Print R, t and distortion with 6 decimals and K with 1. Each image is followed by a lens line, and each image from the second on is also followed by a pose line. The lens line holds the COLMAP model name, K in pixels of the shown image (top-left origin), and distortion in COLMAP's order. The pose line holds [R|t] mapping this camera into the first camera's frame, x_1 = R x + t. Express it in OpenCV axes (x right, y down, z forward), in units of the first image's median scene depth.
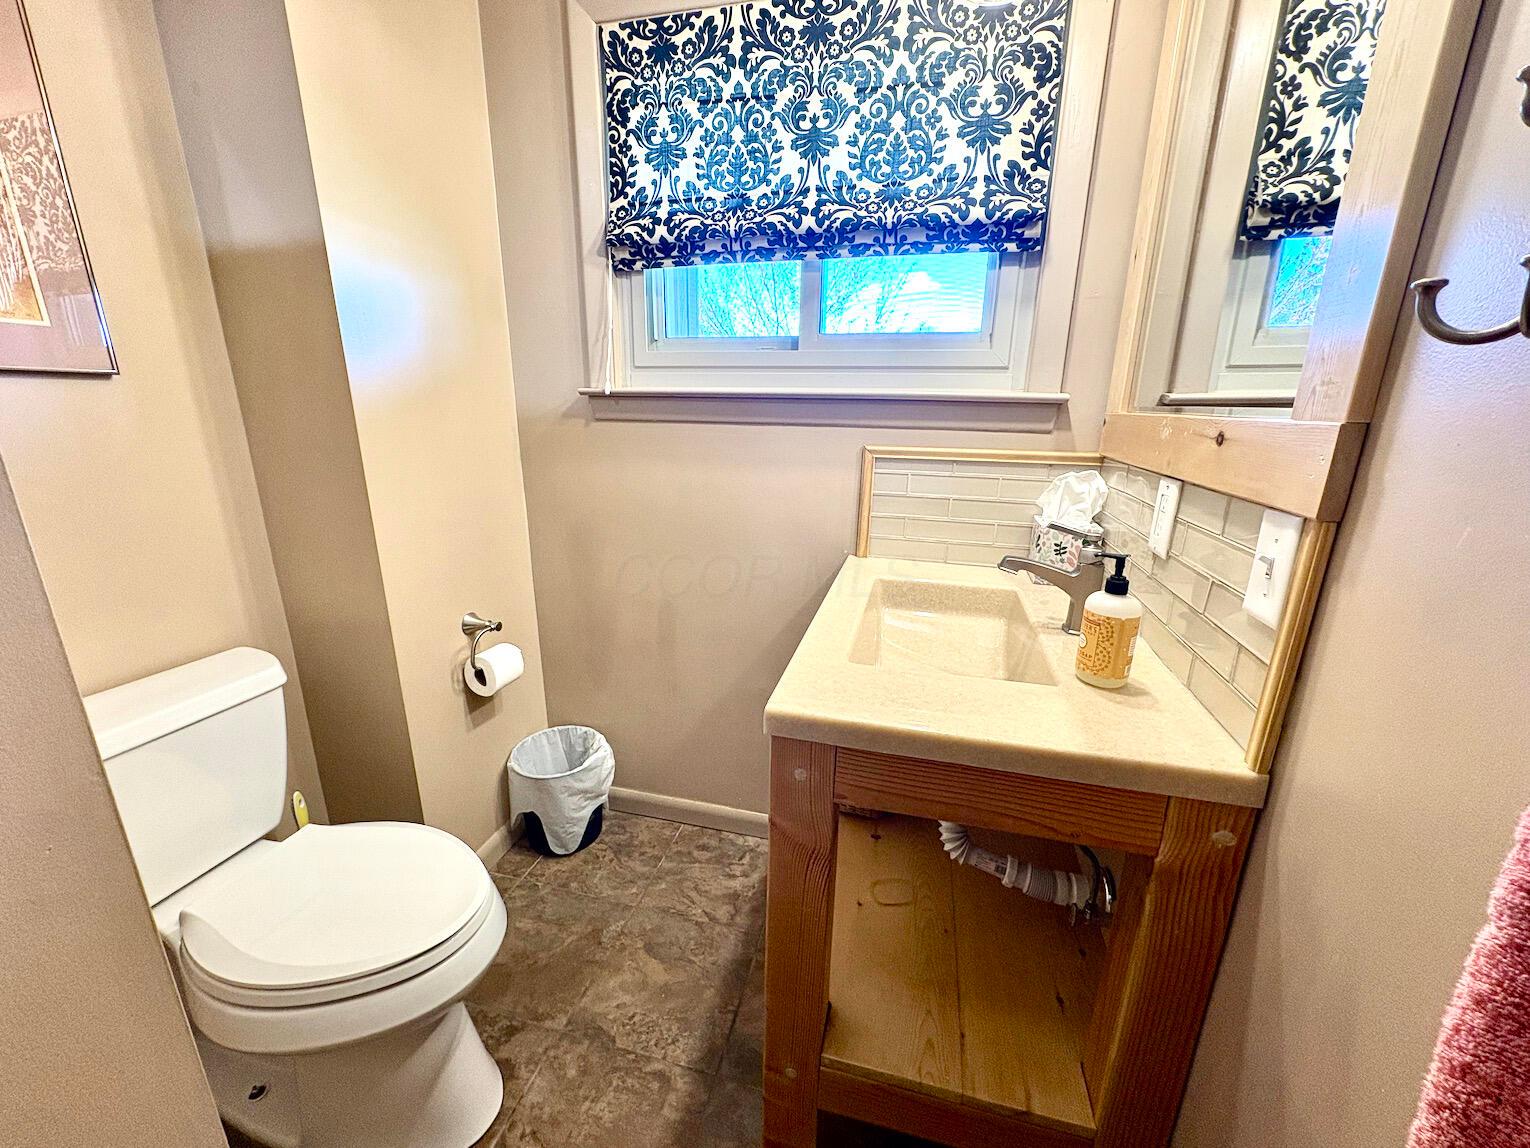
lens RADIAL K [[620.3, 0, 763.9], [0, 620.3, 575.0], [0, 0, 1]] dist [0.002007, 0.000158]
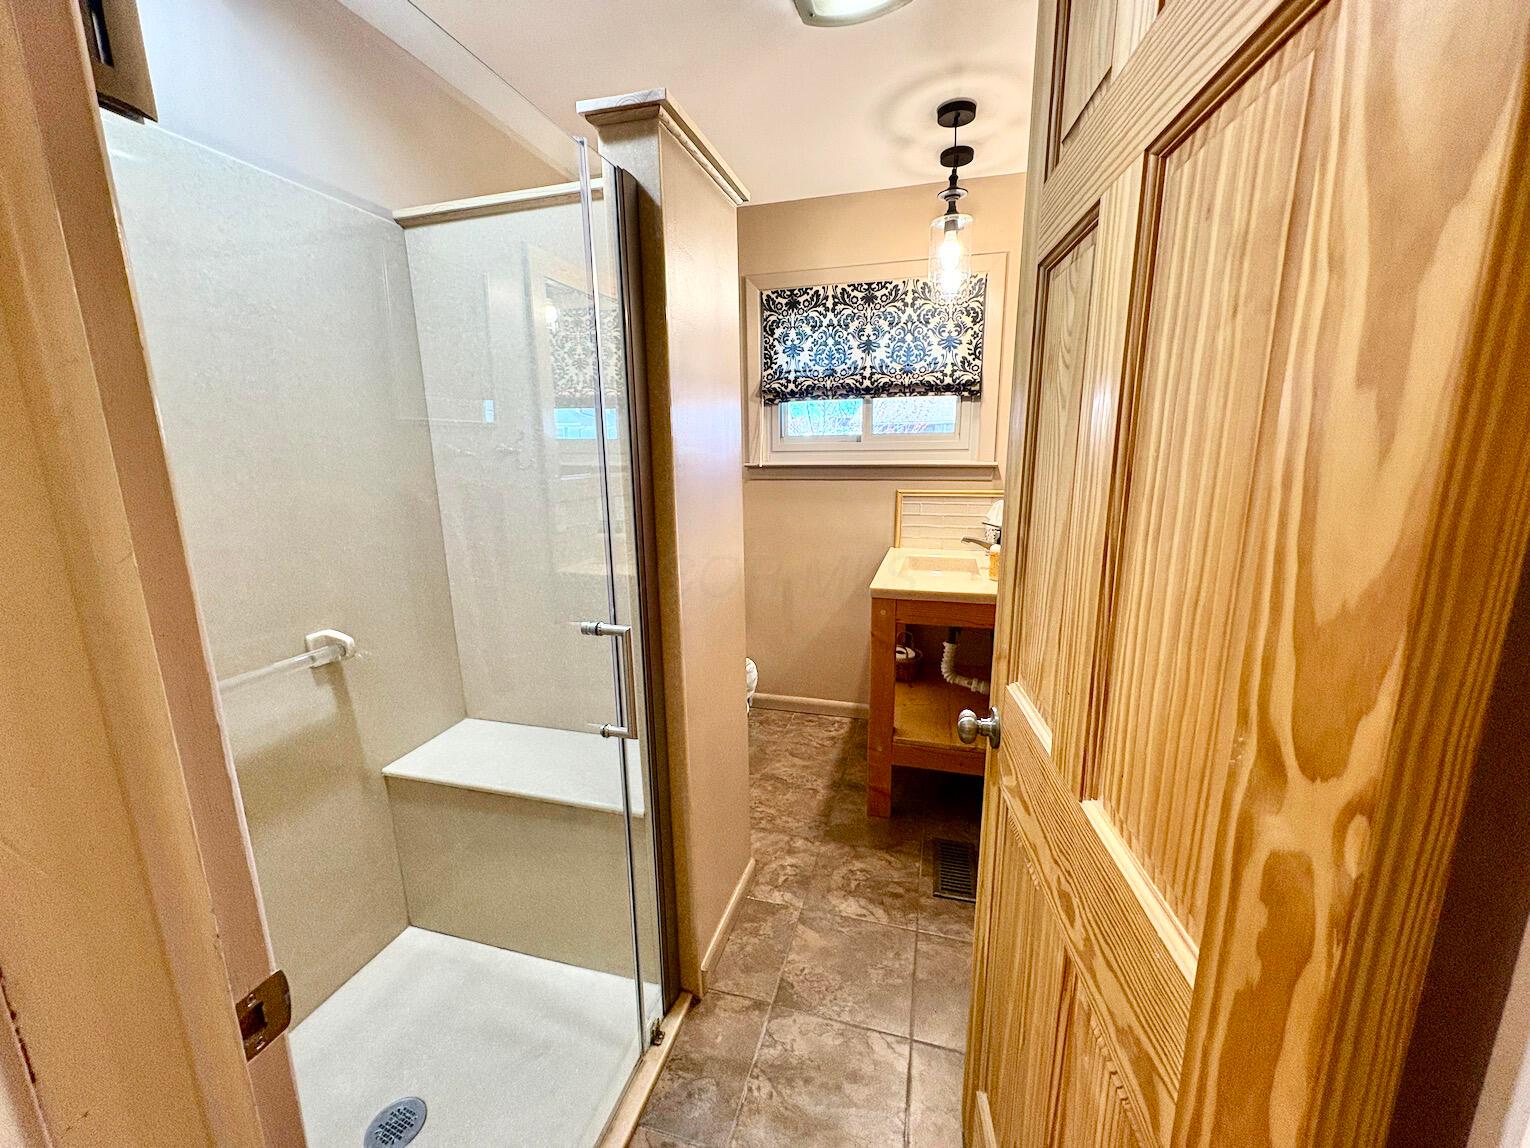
lens RADIAL K [[620.3, 0, 765.8], [0, 620.3, 575.9], [0, 0, 1]] dist [0.002007, 0.000158]
pose [[0.999421, -0.022507, -0.025514, -0.224912], [0.020724, 0.997461, -0.068136, 0.201019], [0.026983, 0.067568, 0.997350, -1.016690]]
